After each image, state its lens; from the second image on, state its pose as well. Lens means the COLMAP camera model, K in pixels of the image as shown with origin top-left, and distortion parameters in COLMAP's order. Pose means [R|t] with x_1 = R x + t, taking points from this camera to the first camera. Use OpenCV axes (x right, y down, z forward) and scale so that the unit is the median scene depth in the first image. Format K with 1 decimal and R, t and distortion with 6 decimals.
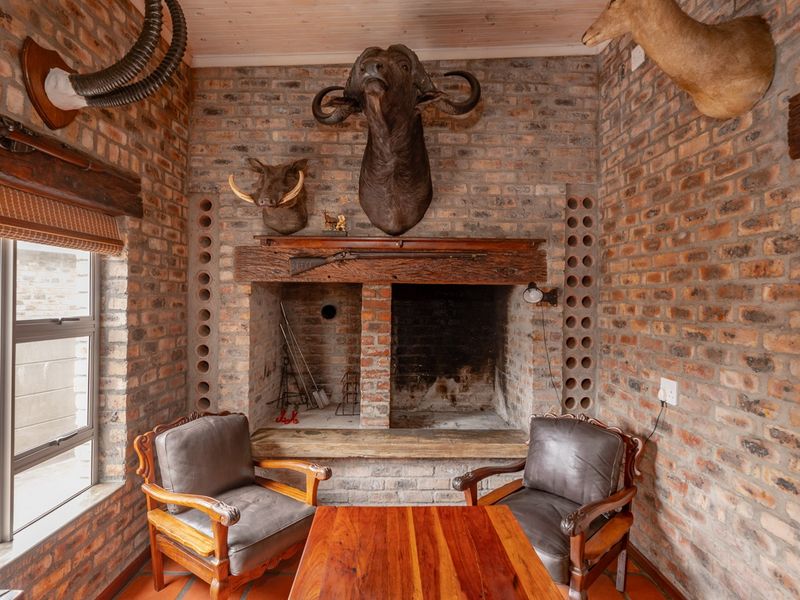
lens RADIAL K [[433.3, 0, 397.7], [0, 433.3, 299.7], [0, 0, 1]] dist [0.000268, 0.000293]
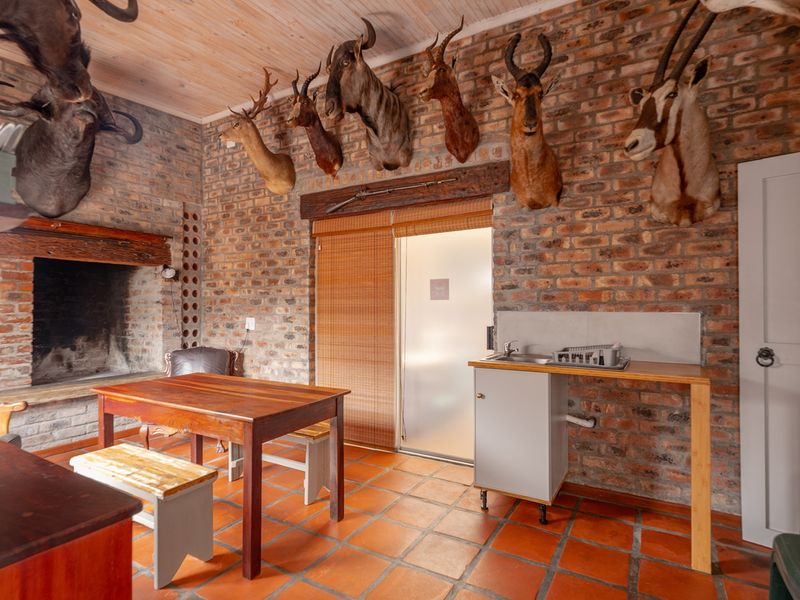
lens RADIAL K [[433.3, 0, 397.7], [0, 433.3, 299.7], [0, 0, 1]] dist [0.000268, 0.000293]
pose [[0.520763, 0.001374, 0.853700, -0.534526], [0.007543, 0.999952, -0.006210, 0.093740], [-0.853668, 0.009673, 0.520727, -0.446146]]
